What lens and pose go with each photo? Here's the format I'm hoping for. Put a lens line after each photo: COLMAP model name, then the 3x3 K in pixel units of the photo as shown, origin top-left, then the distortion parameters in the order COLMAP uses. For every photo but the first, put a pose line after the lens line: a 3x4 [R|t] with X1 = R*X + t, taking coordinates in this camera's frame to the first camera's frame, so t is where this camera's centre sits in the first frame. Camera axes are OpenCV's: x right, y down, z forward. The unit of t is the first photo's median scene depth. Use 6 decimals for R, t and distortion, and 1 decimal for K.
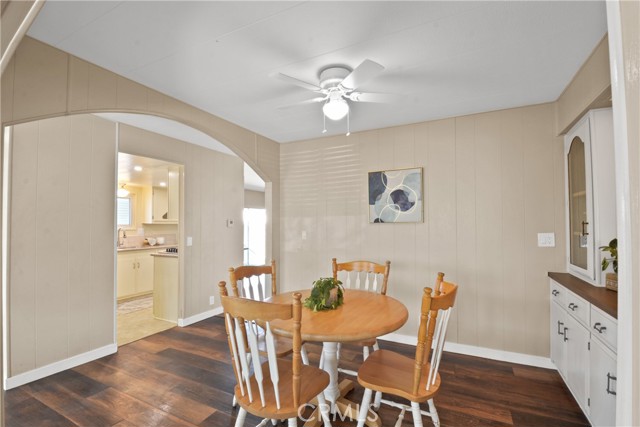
lens RADIAL K [[291.2, 0, 321.3], [0, 291.2, 216.0], [0, 0, 1]] dist [-0.021008, -0.001019]
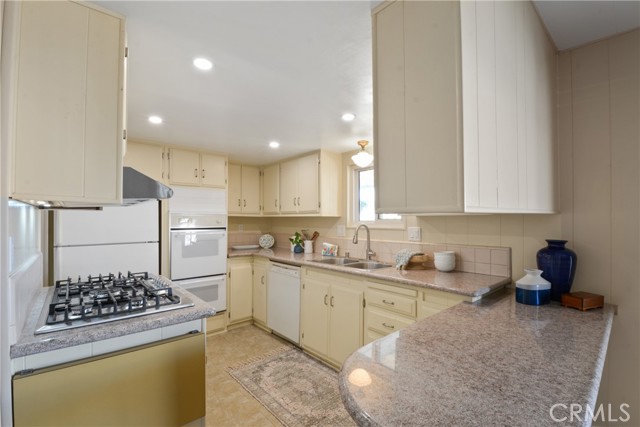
lens RADIAL K [[291.2, 0, 321.7], [0, 291.2, 213.3], [0, 0, 1]] dist [-0.021008, -0.001019]
pose [[-0.366600, -0.014736, -0.930262, -0.174006], [0.025078, 0.999355, -0.025713, 0.034903], [0.930041, -0.032755, -0.365994, 1.174101]]
